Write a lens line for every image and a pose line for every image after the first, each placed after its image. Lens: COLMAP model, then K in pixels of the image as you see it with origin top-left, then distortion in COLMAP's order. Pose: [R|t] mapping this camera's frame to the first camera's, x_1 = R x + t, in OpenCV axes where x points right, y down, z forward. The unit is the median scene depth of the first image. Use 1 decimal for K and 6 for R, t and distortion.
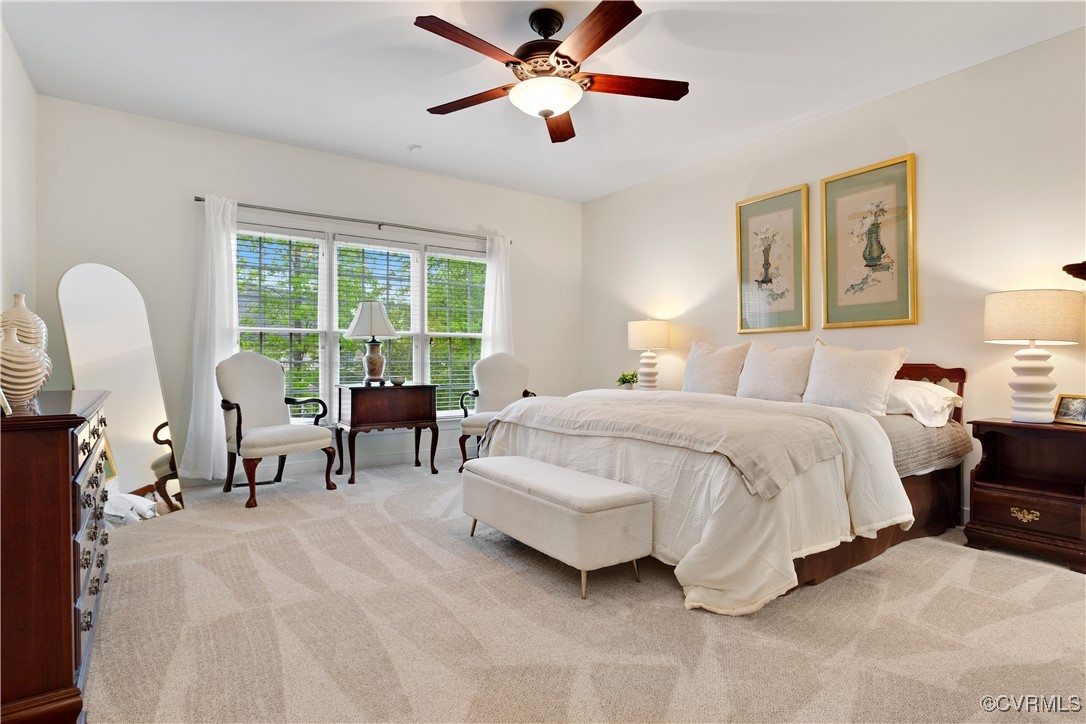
lens RADIAL K [[577.0, 0, 543.5], [0, 577.0, 362.7], [0, 0, 1]] dist [-0.001721, 0.000050]
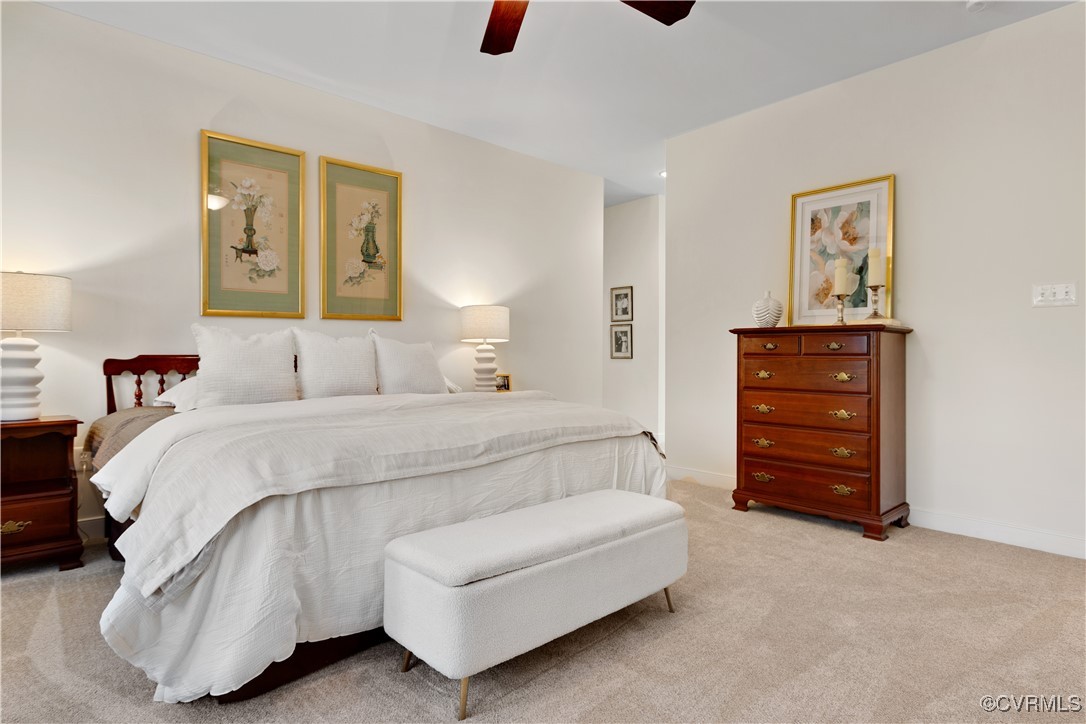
lens RADIAL K [[577.0, 0, 541.2], [0, 577.0, 356.0], [0, 0, 1]] dist [-0.001721, 0.000050]
pose [[-0.134863, -0.009202, 0.990822, -0.503144], [0.002745, 0.999950, 0.009660, -0.007374], [-0.990860, 0.004023, -0.134831, 0.821588]]
